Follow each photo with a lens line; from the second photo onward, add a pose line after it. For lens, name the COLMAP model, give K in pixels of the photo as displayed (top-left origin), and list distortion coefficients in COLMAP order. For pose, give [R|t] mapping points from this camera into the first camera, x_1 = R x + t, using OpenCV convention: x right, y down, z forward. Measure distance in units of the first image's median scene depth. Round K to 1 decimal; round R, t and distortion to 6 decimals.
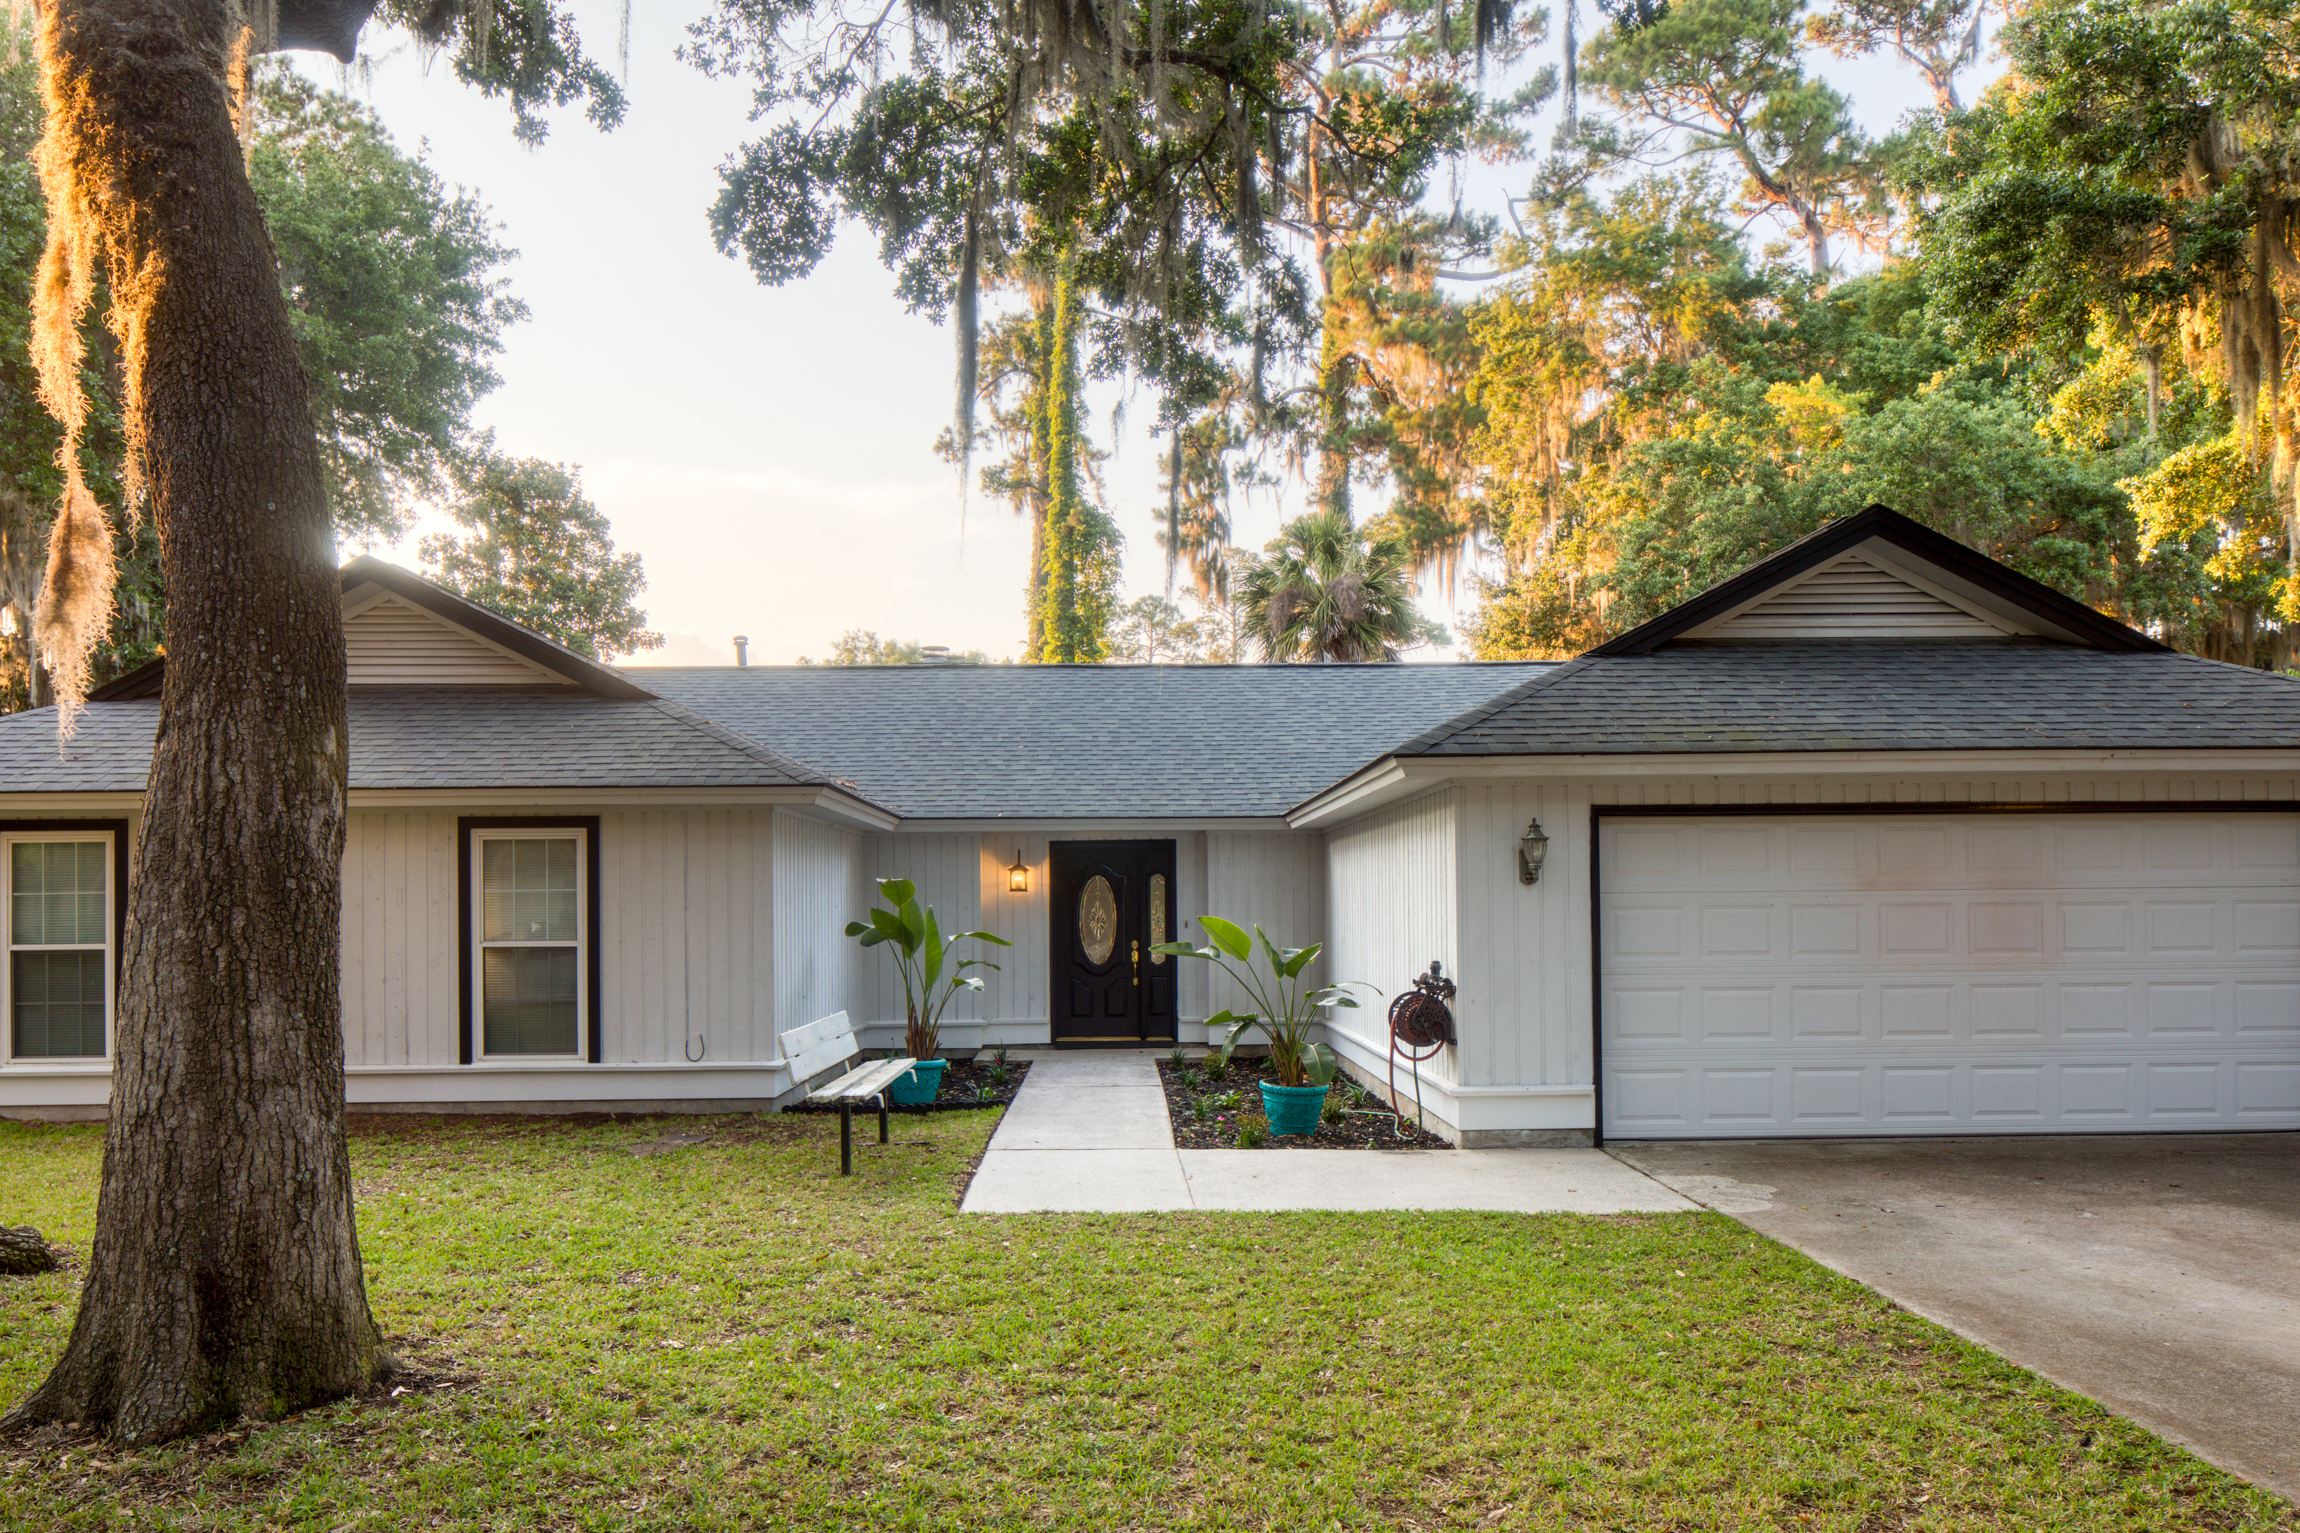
lens RADIAL K [[1556.1, 0, 1142.2], [0, 1556.1, 884.1], [0, 0, 1]] dist [-0.007618, 0.006203]
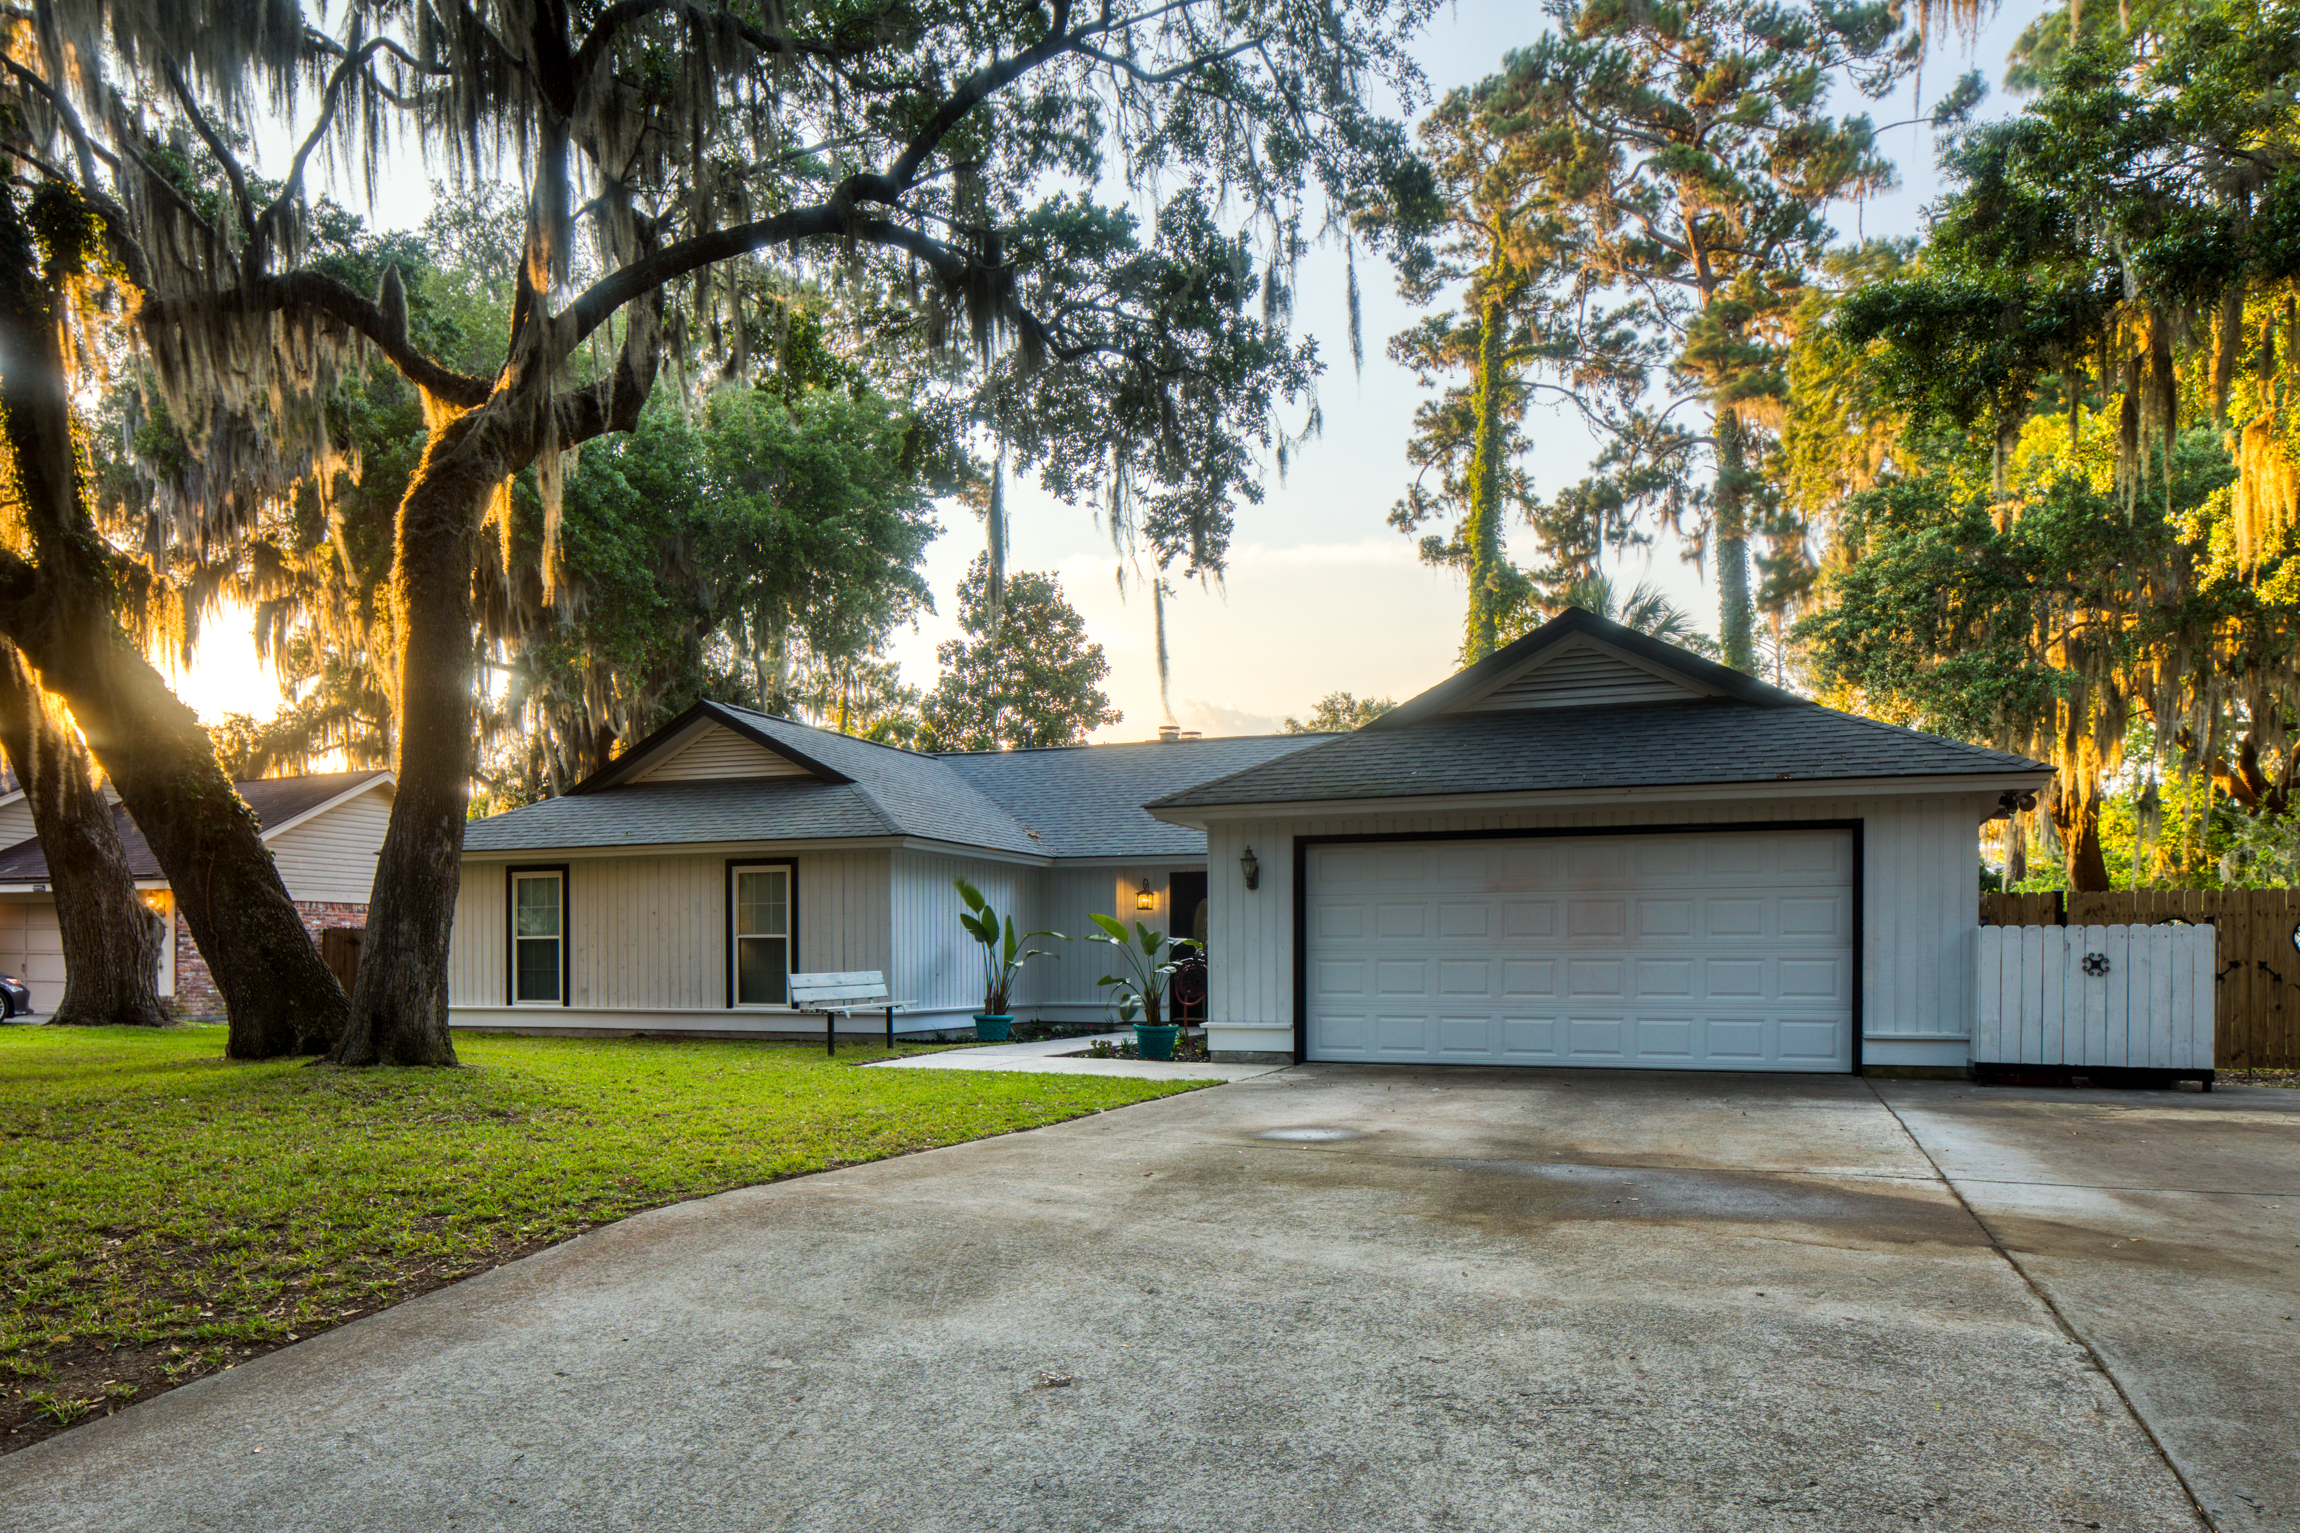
lens RADIAL K [[1556.5, 0, 1140.9], [0, 1556.5, 958.0], [0, 0, 1]] dist [-0.006296, 0.000807]
pose [[0.924557, 0.006652, -0.380985, 0.256013], [-0.000954, 0.999885, 0.015143, 0.015504], [0.381042, -0.013637, 0.924457, -0.156400]]
